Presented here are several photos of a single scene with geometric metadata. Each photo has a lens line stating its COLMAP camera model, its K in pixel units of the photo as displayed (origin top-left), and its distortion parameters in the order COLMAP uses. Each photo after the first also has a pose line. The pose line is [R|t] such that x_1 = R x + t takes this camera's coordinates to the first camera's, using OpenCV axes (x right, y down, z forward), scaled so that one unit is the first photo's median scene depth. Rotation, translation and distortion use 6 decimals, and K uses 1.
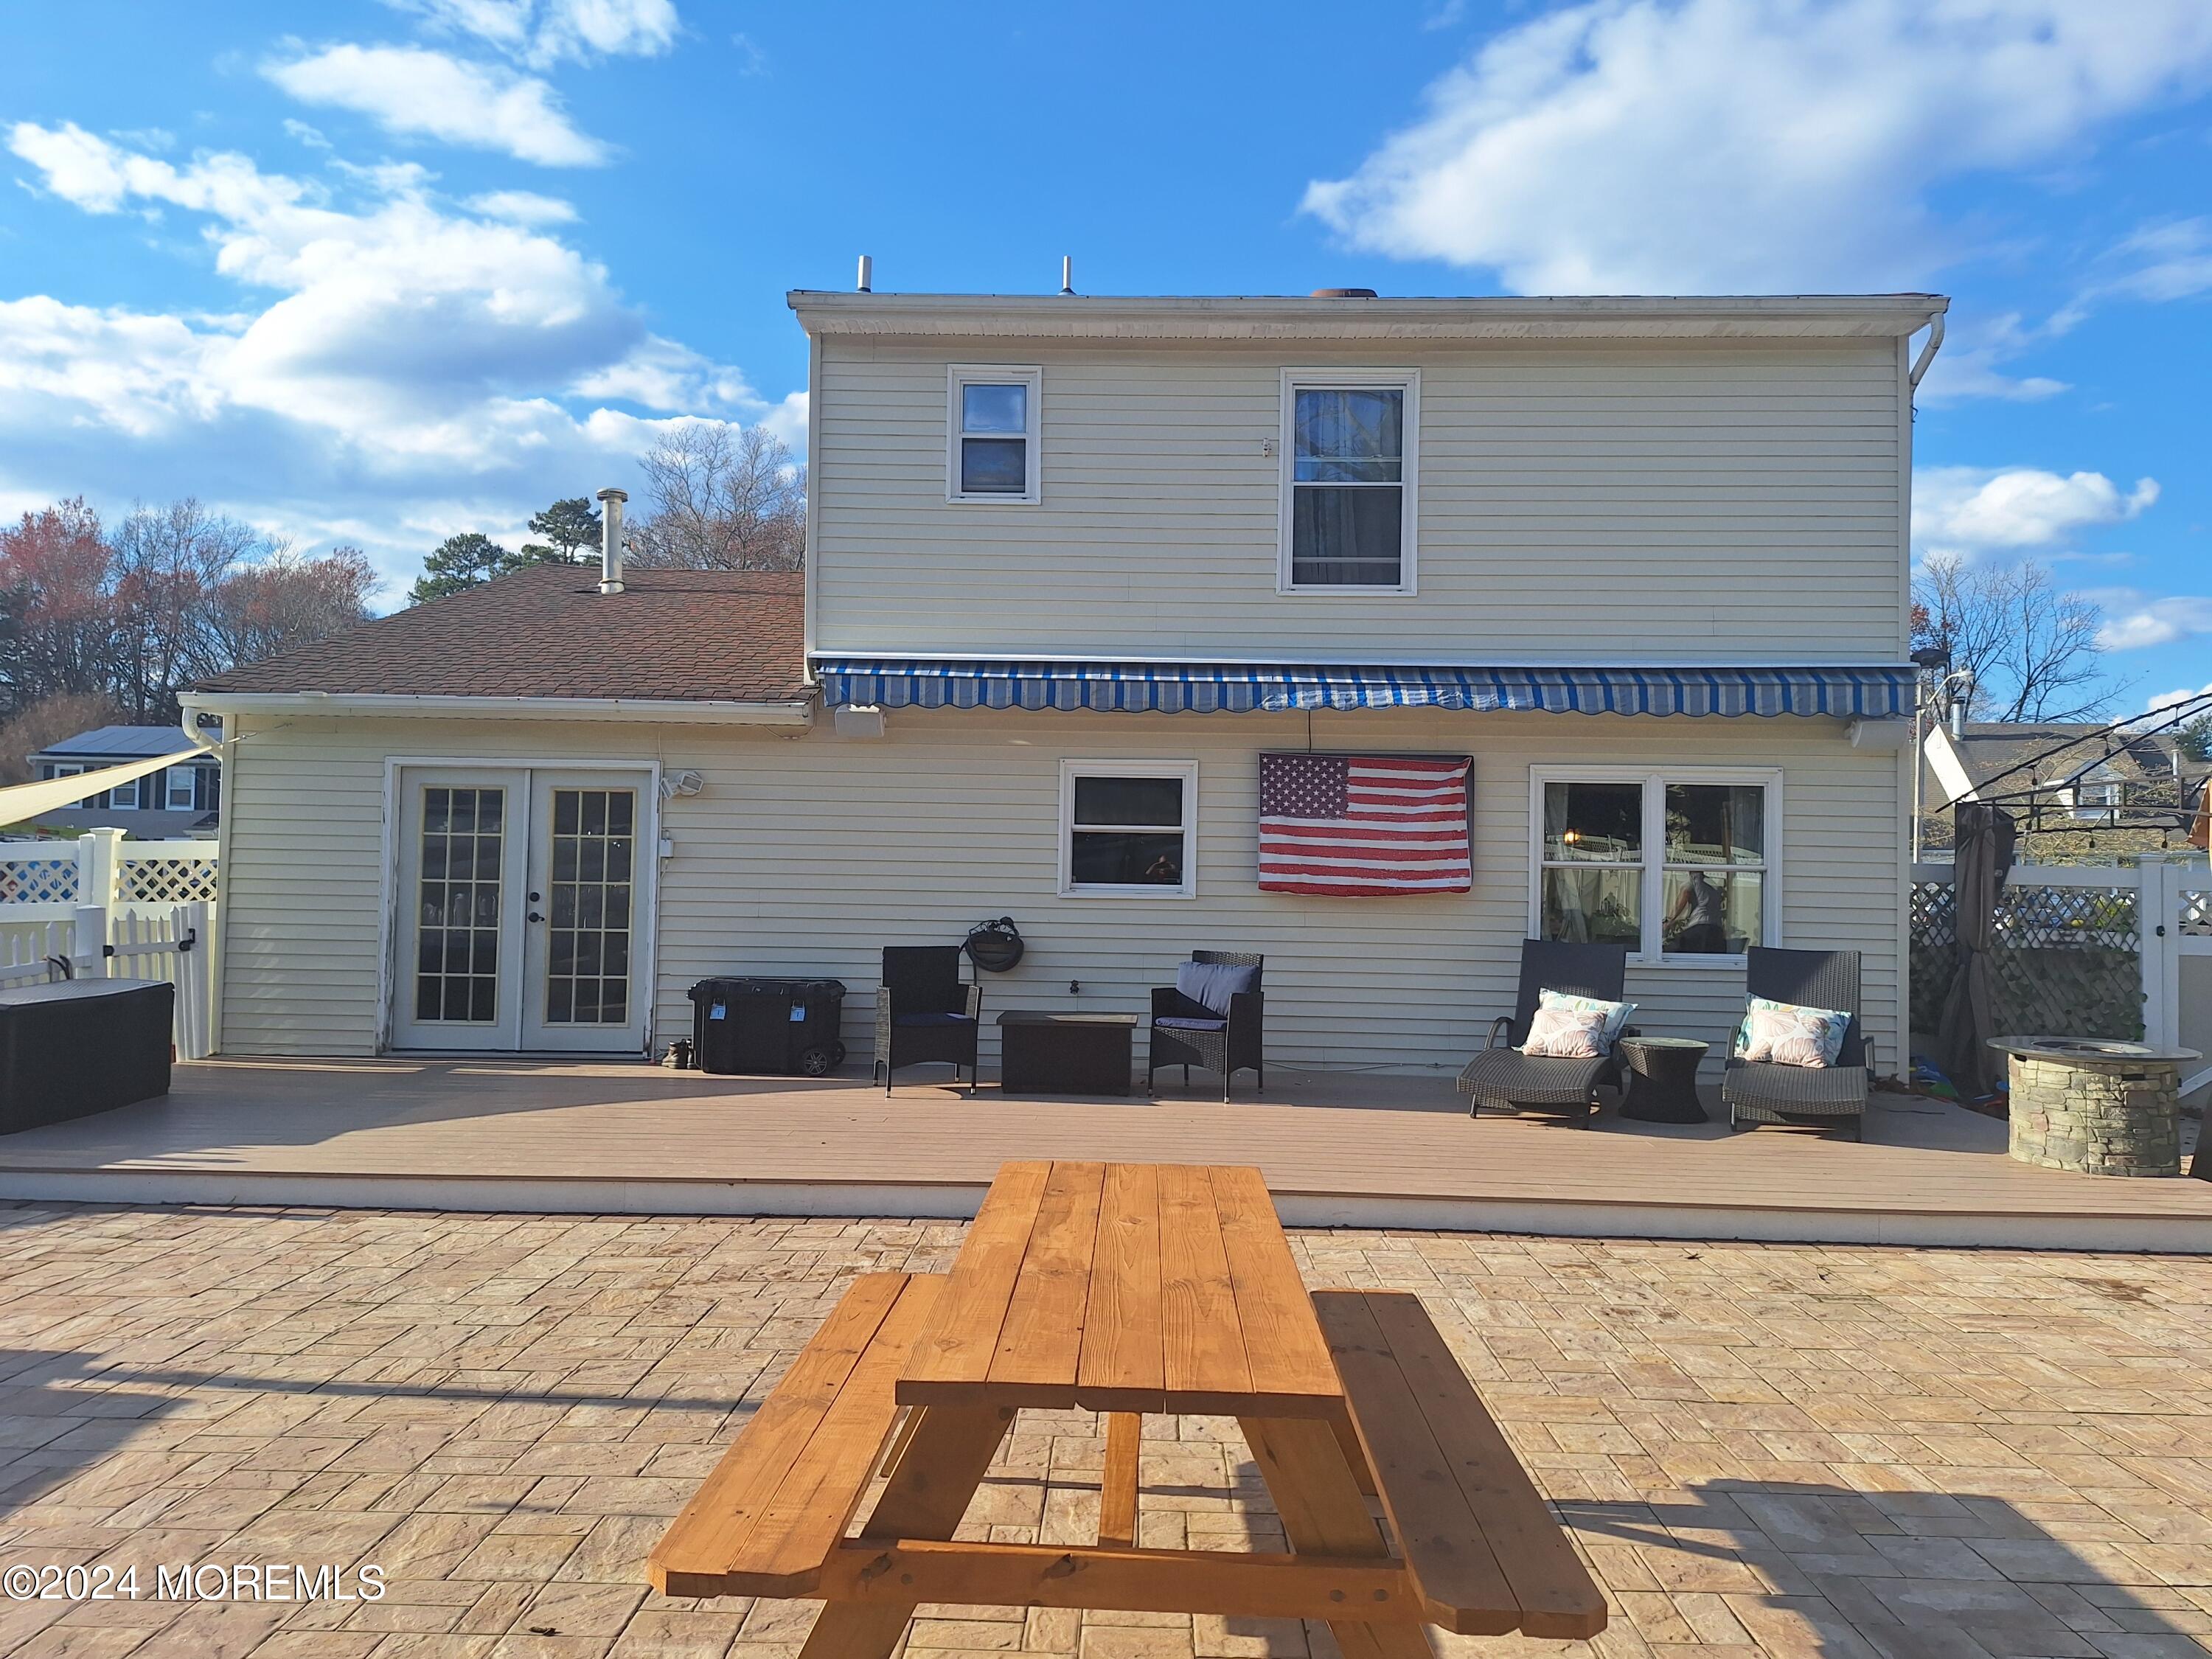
lens RADIAL K [[1513.8, 0, 1106.0], [0, 1513.8, 829.5], [0, 0, 1]] dist [0.000273, 0.000276]
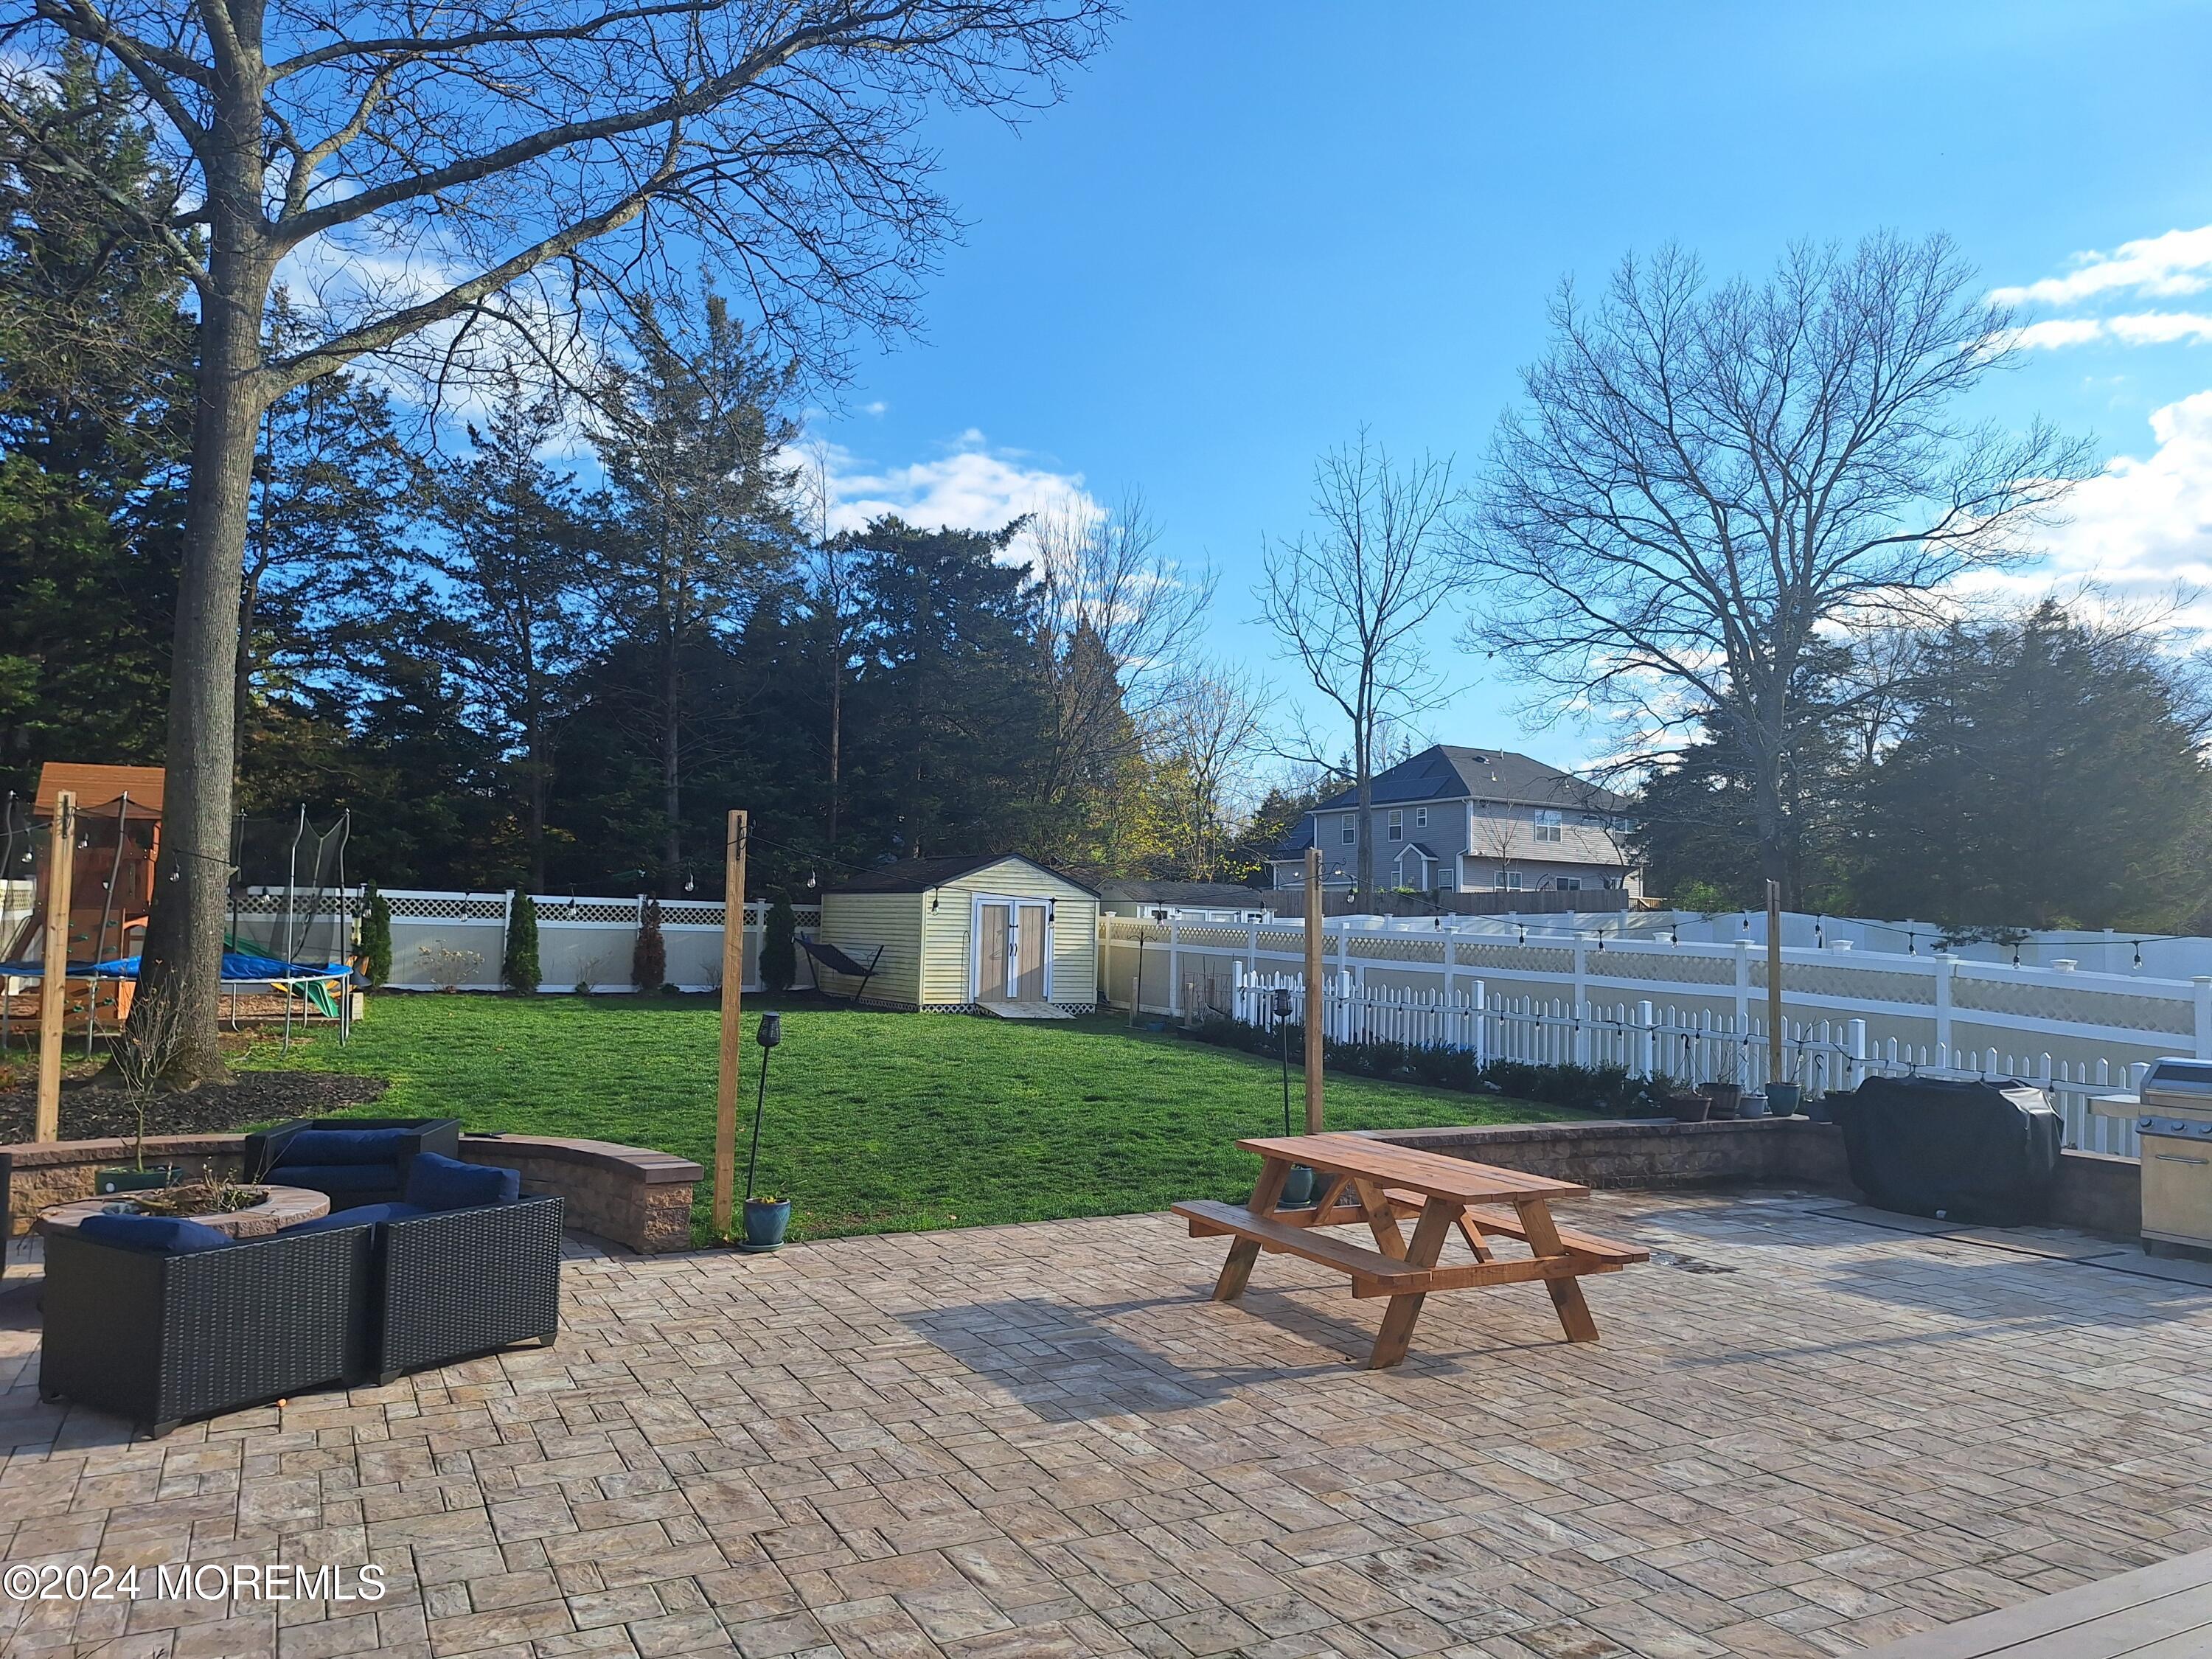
lens RADIAL K [[1513.8, 0, 1106.0], [0, 1513.8, 829.5], [0, 0, 1]] dist [0.000273, 0.000276]
pose [[-0.866864, -0.065608, -0.494209, 1.188954], [-0.018220, 0.994810, -0.100105, 0.010656], [0.498212, -0.077773, -0.863560, 2.131462]]
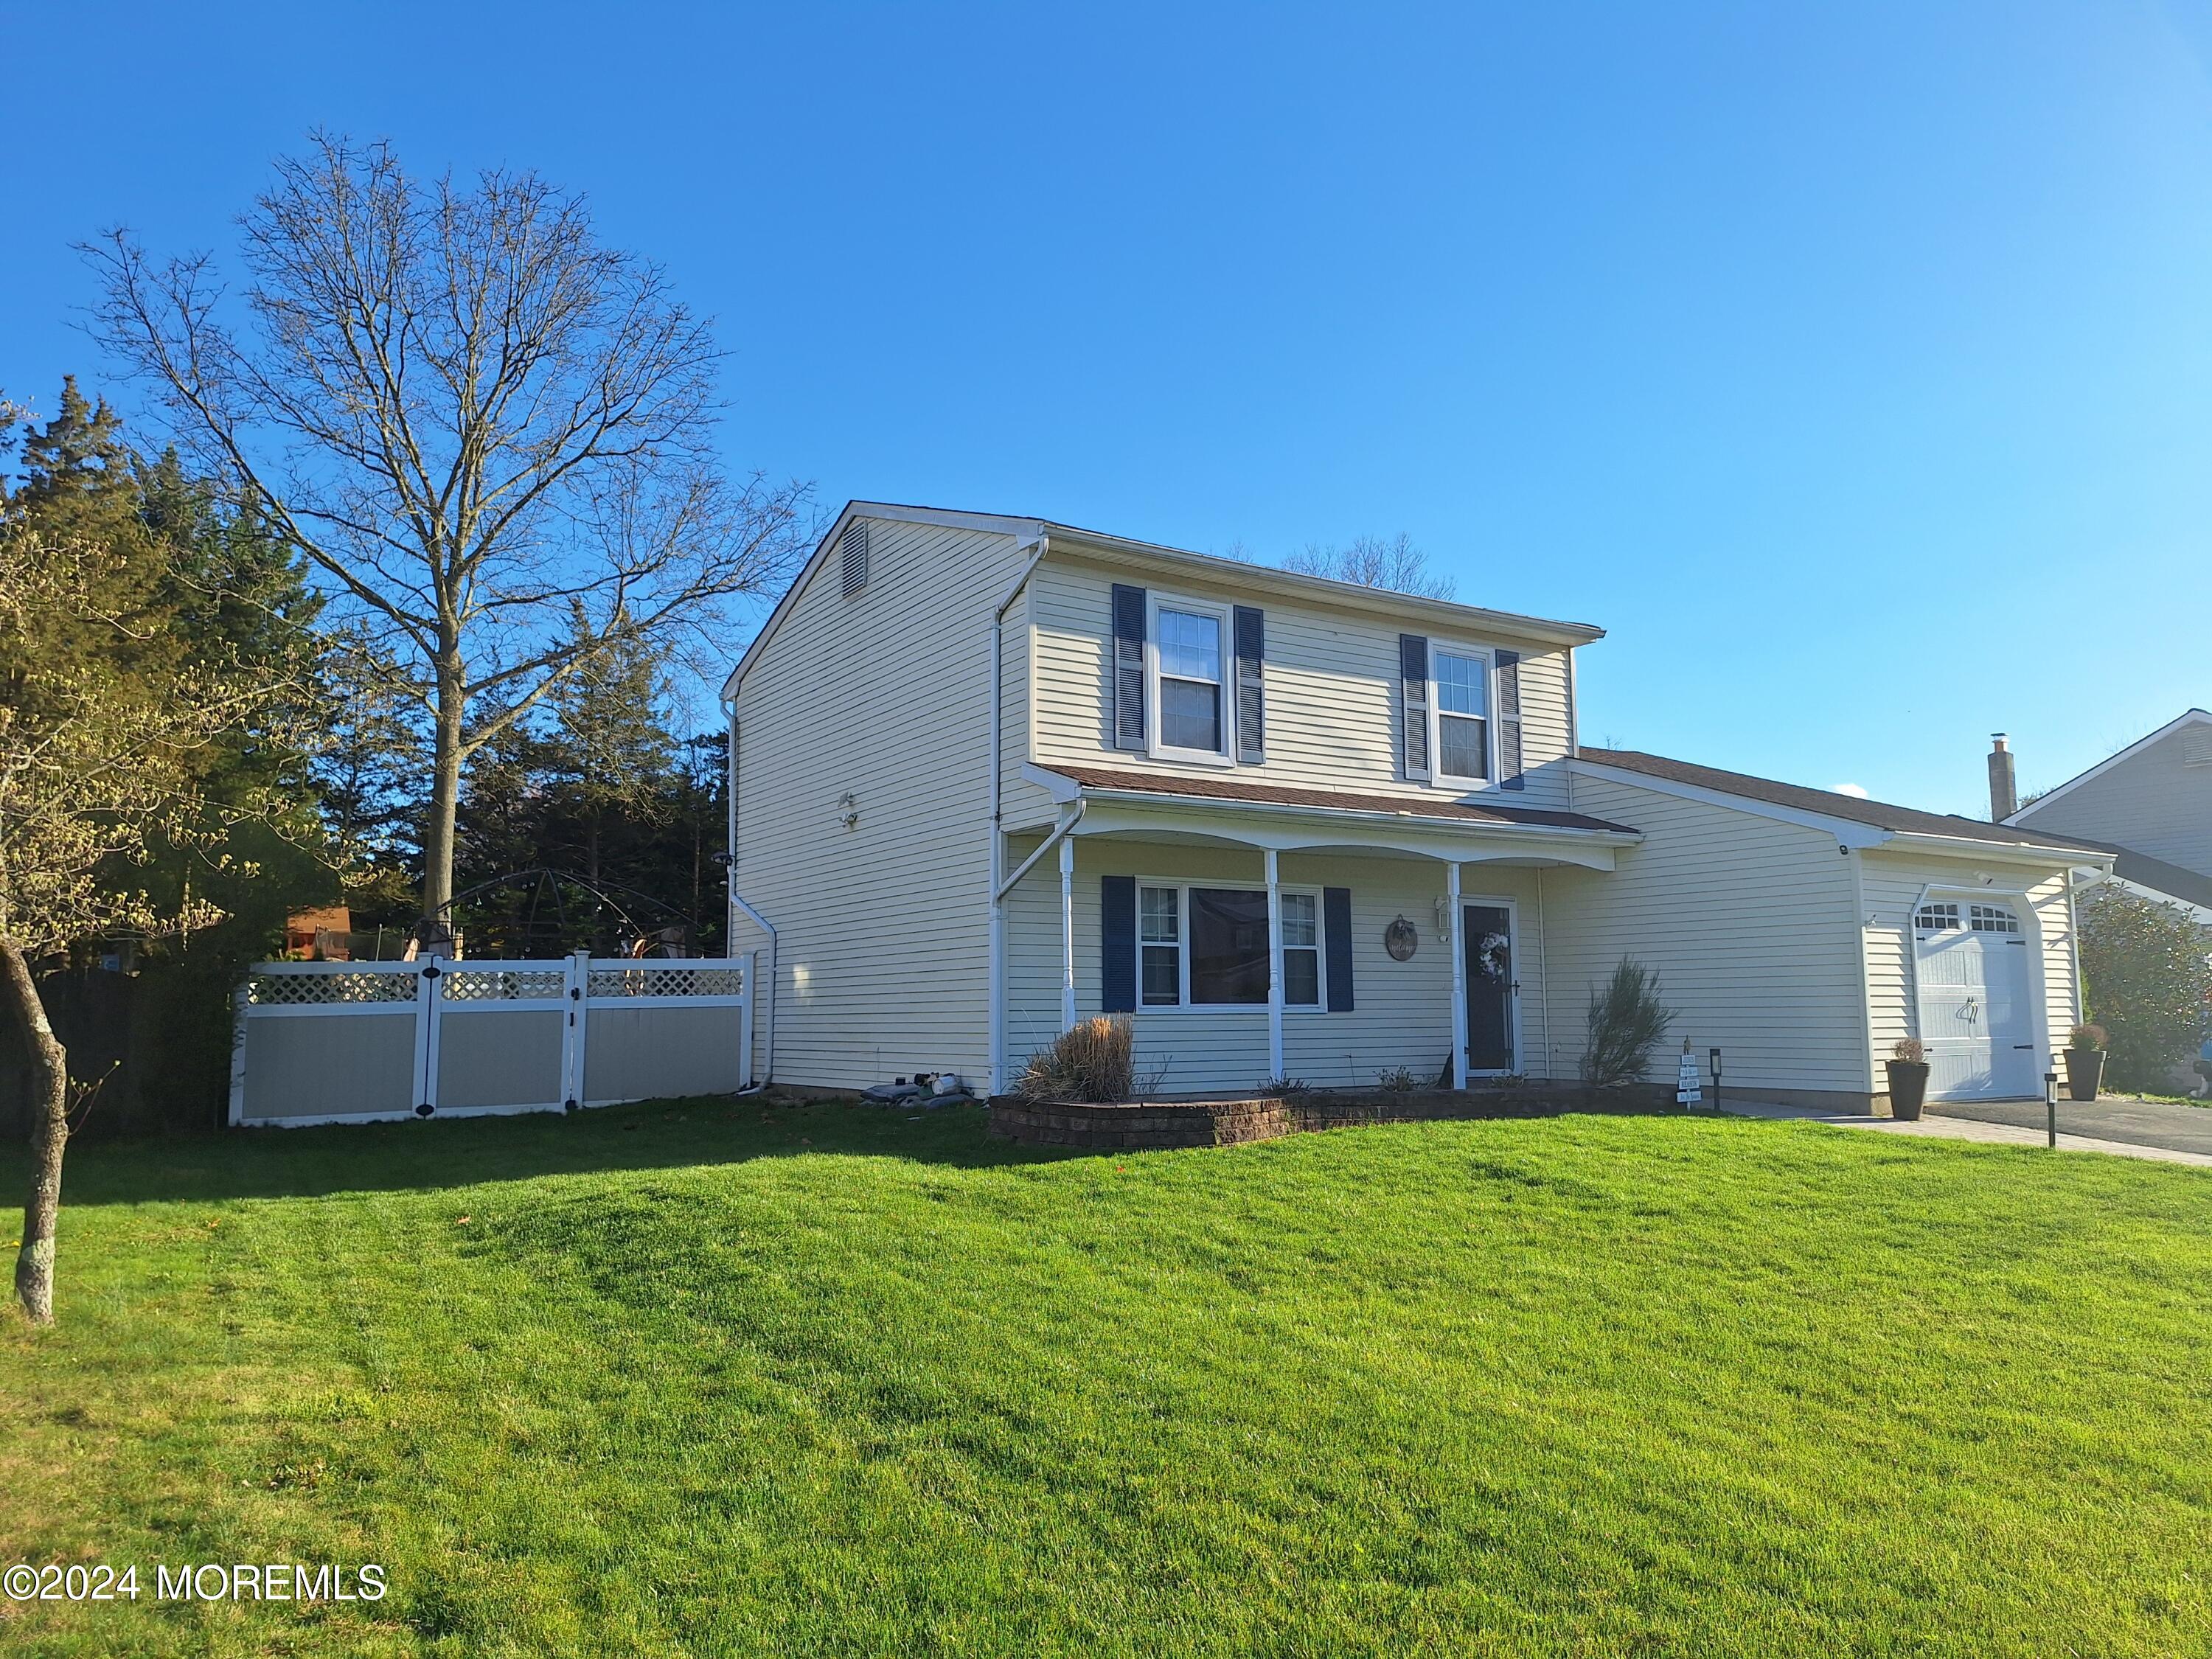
lens RADIAL K [[1513.8, 0, 1106.0], [0, 1513.8, 829.5], [0, 0, 1]] dist [0.000273, 0.000276]
pose [[-0.818313, -0.076378, -0.569675, 1.772748], [0.010160, 0.989055, -0.147200, 0.120147], [0.574683, -0.126244, -0.808580, 3.679229]]
